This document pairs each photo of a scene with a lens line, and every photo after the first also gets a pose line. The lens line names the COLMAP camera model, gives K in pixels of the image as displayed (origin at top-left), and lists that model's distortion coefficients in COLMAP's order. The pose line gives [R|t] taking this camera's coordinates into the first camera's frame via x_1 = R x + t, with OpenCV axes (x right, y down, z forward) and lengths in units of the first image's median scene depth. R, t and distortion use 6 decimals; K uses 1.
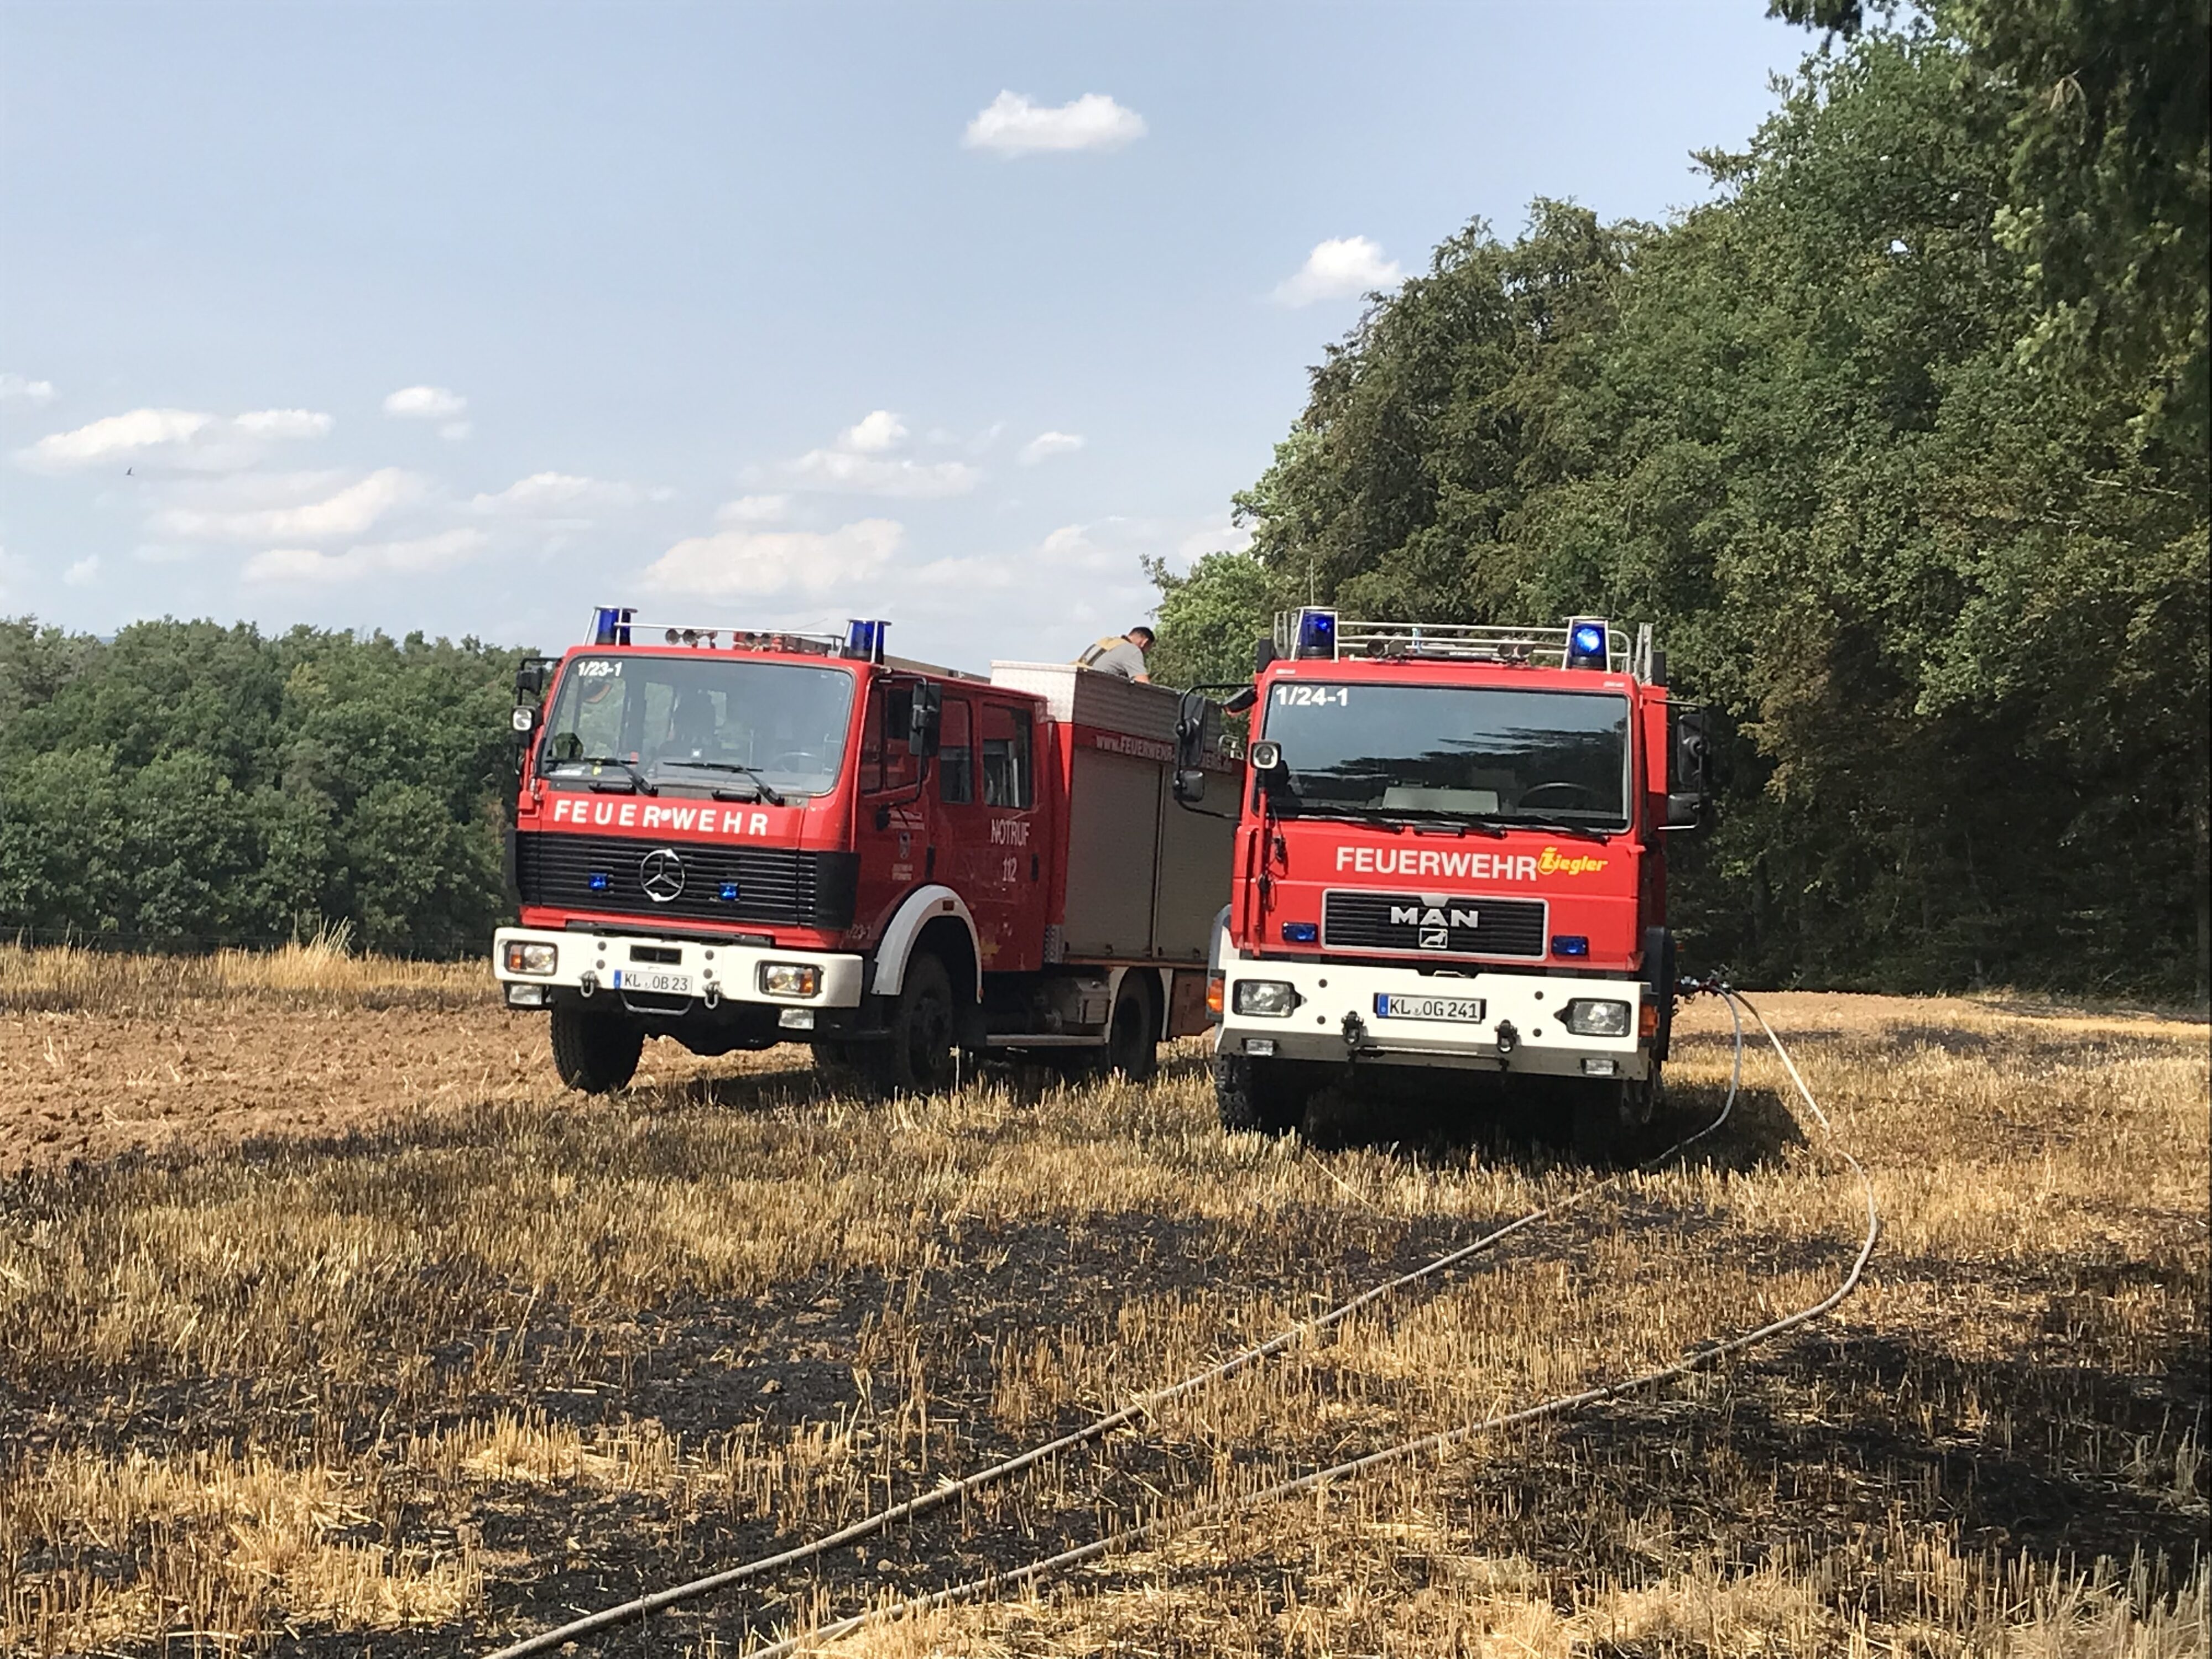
lens RADIAL K [[3611.1, 0, 1106.0], [0, 3611.1, 829.5], [0, 0, 1]] dist [0.568846, -3.826183]
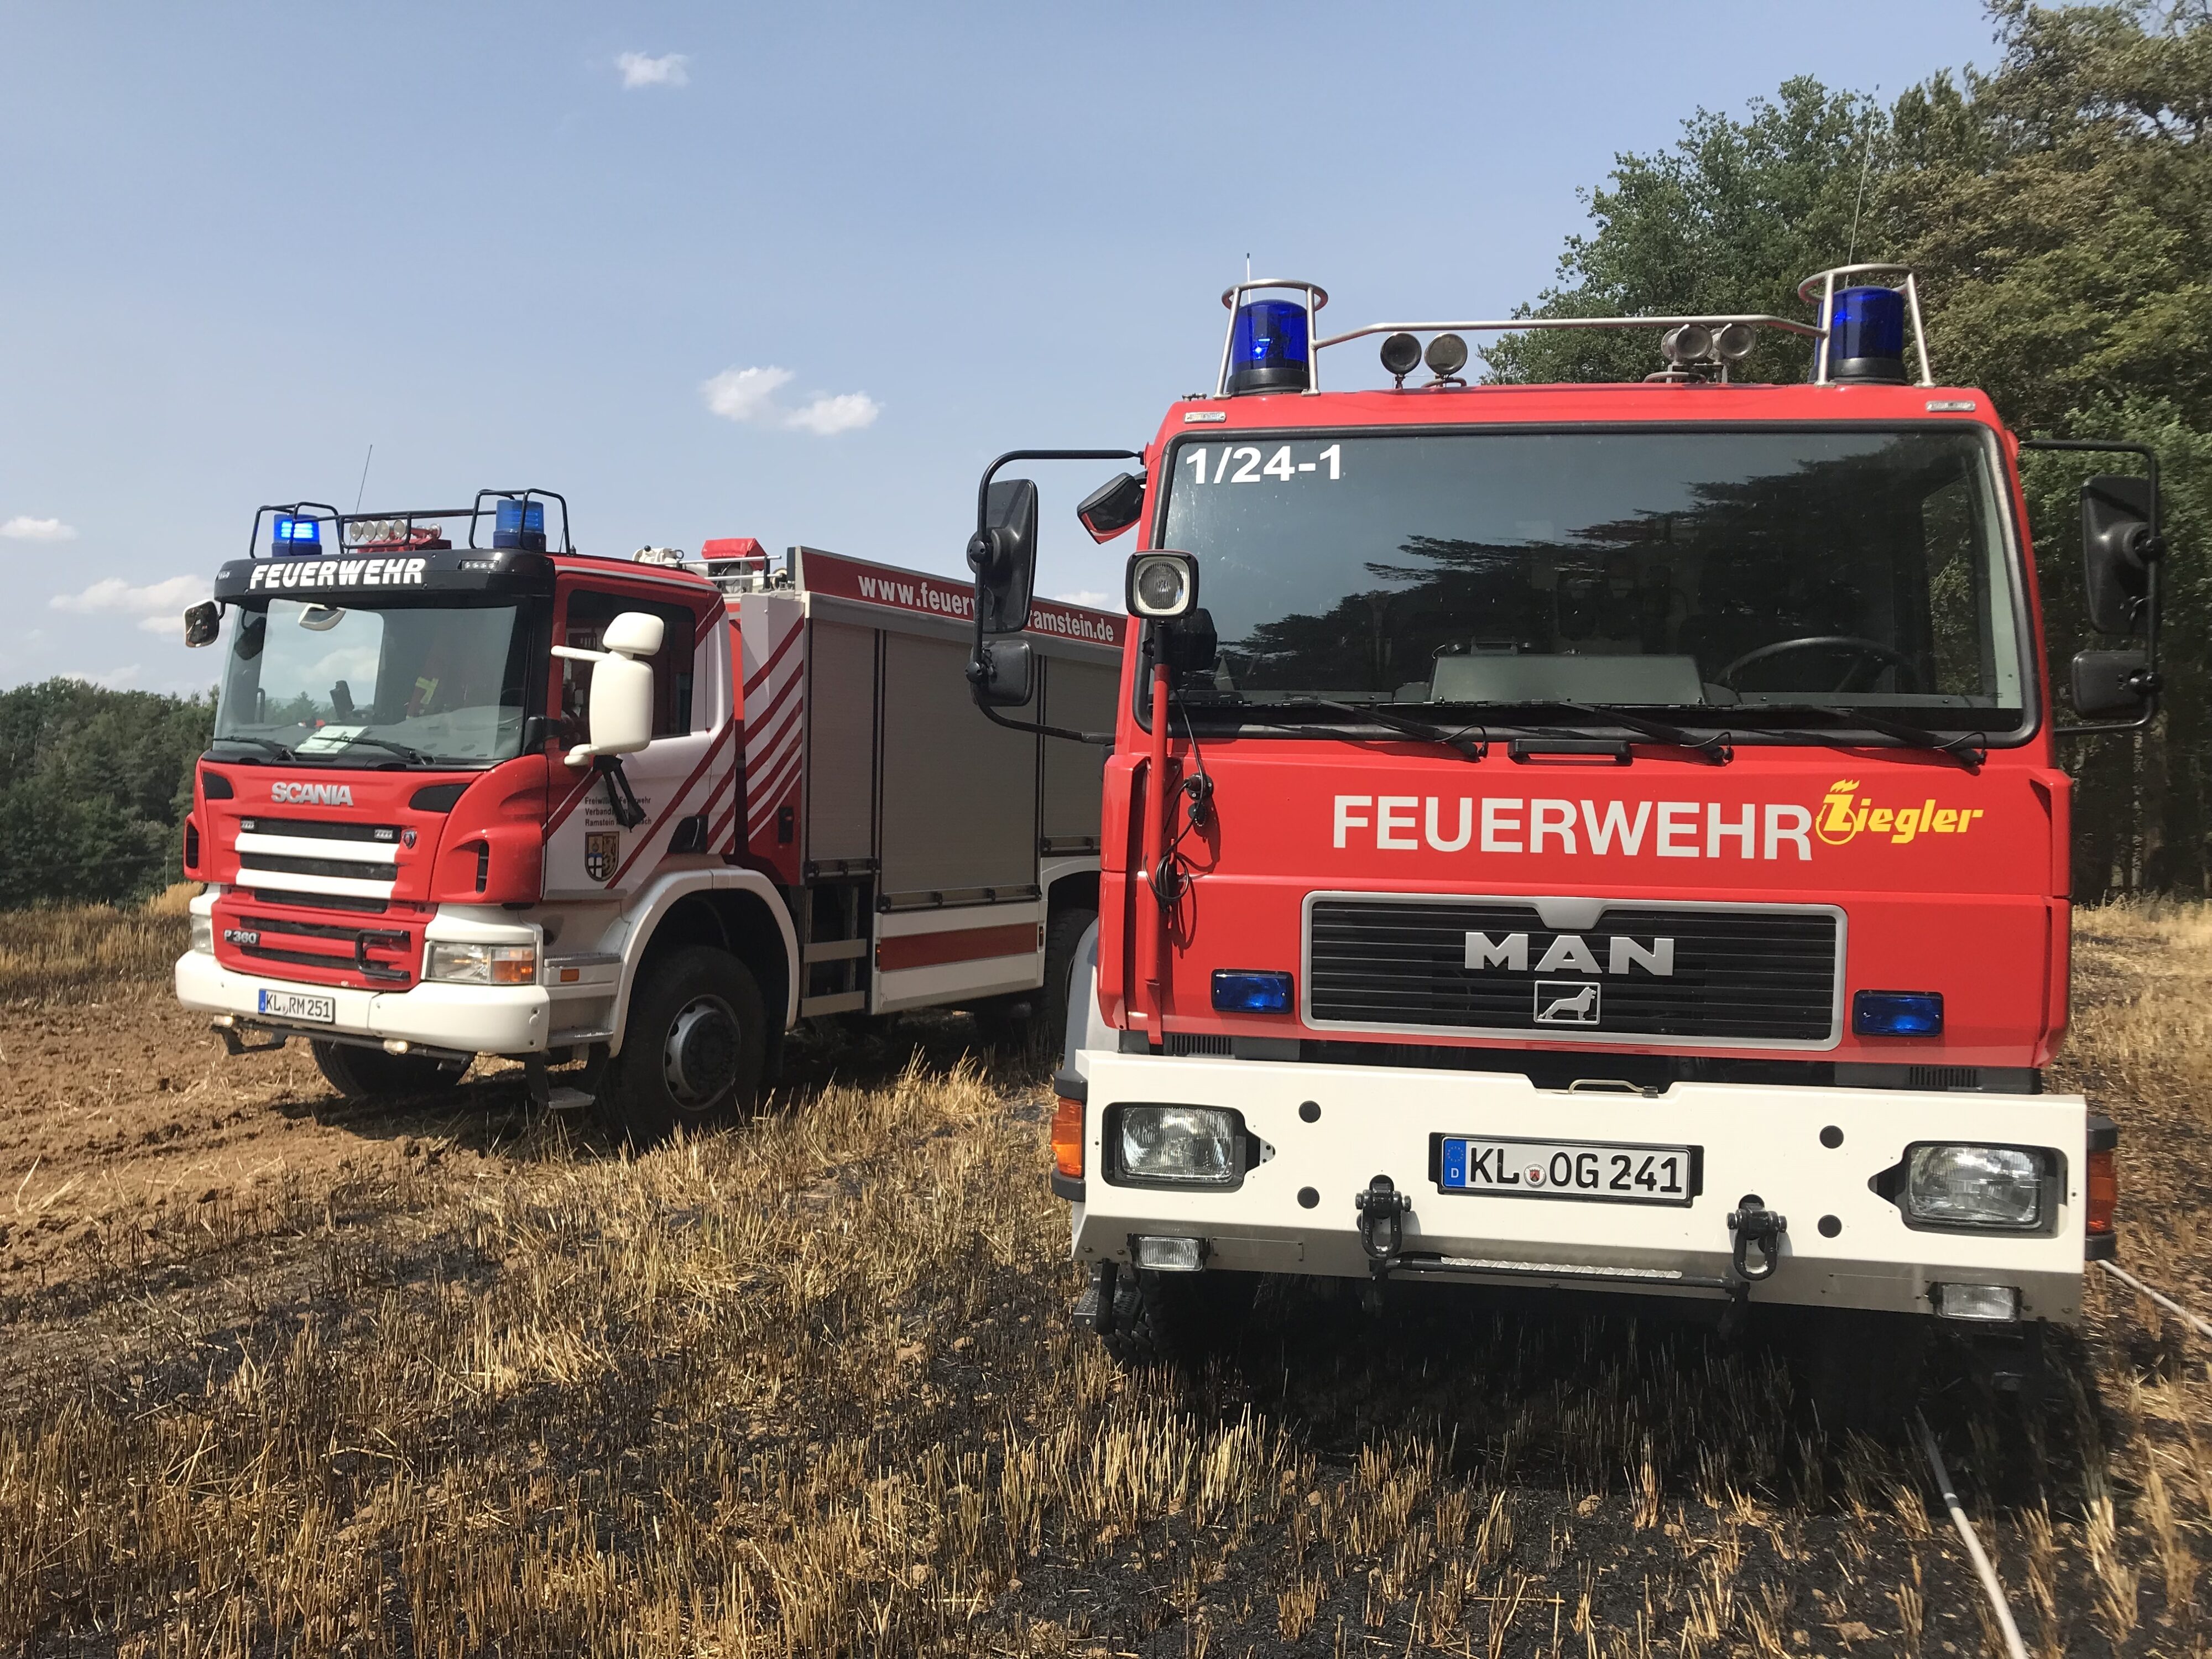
lens RADIAL K [[1836.3, 0, 1111.8], [0, 1836.3, 846.9], [0, 0, 1]] dist [0.109691, -0.183958]
pose [[0.999612, -0.027840, -0.000062, 0.037171], [0.027834, 0.999314, 0.024413, 0.004941], [-0.000618, -0.024405, 0.999702, 0.779600]]
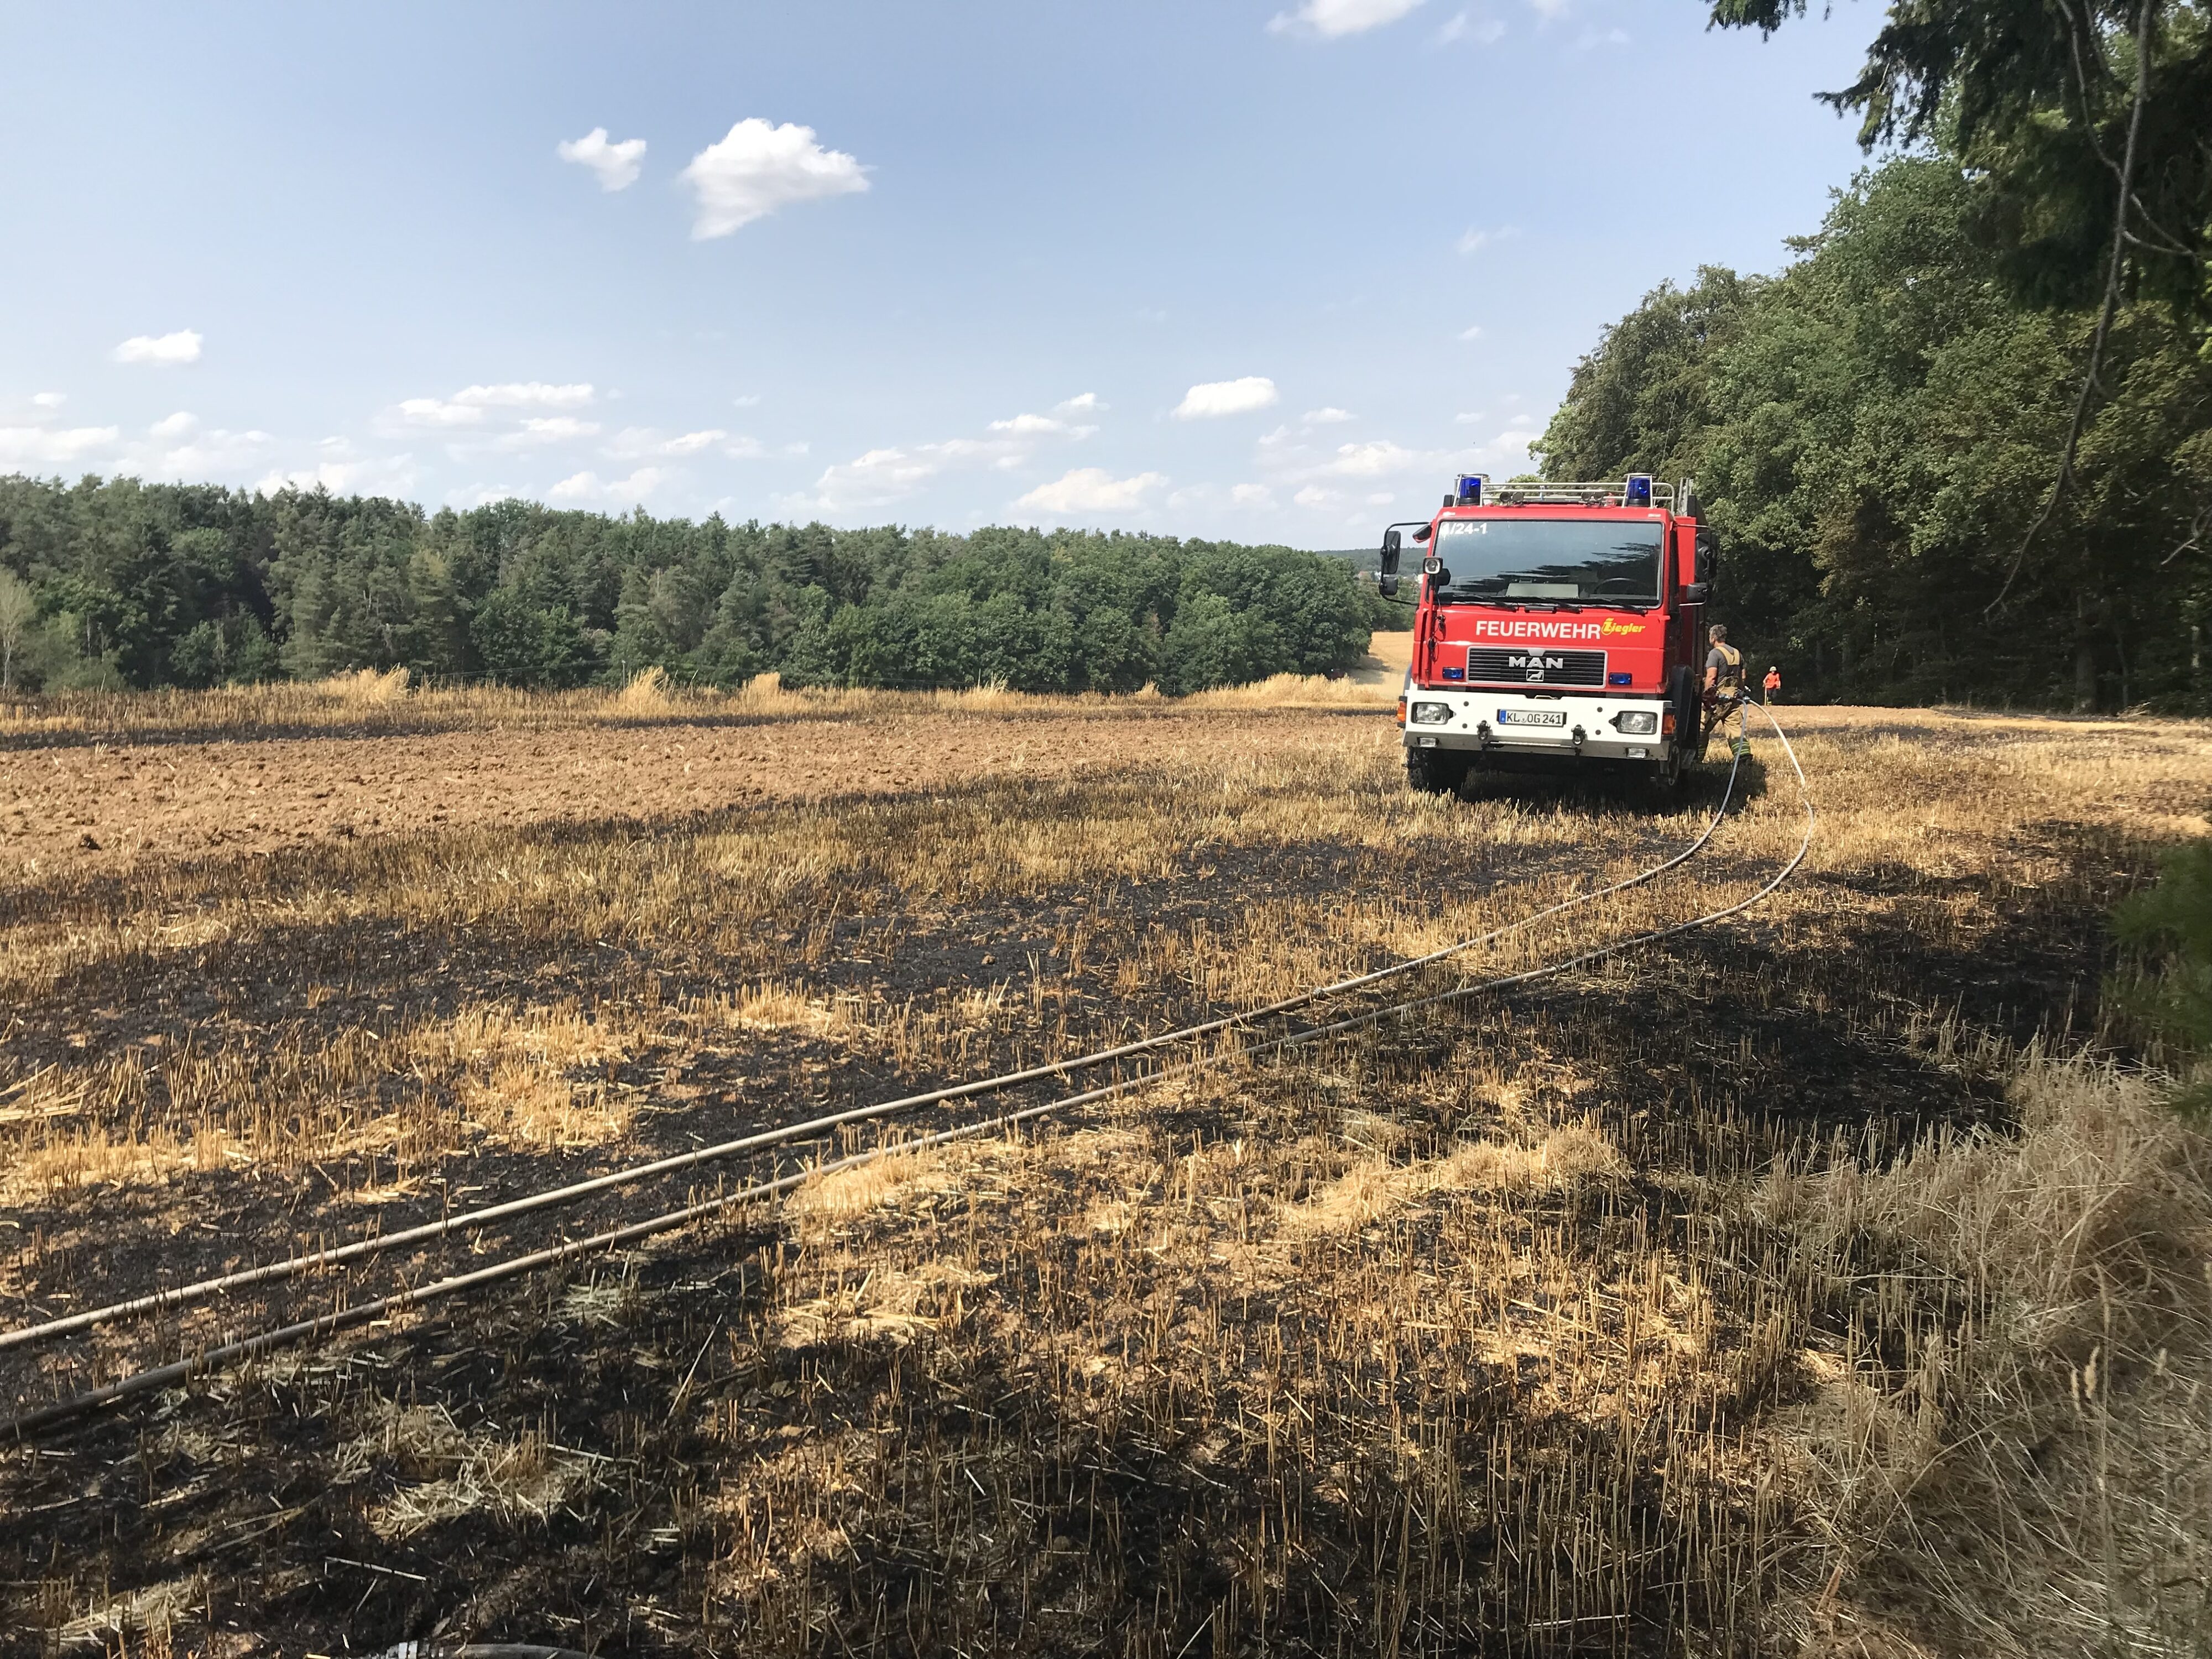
lens RADIAL K [[1836.3, 0, 1111.8], [0, 1836.3, 846.9], [0, 0, 1]] dist [0.109691, -0.183958]
pose [[0.982125, 0.009559, -0.187986, 0.059673], [0.012713, 0.993061, 0.116911, 0.006757], [0.187799, -0.117211, 0.975189, 0.137823]]
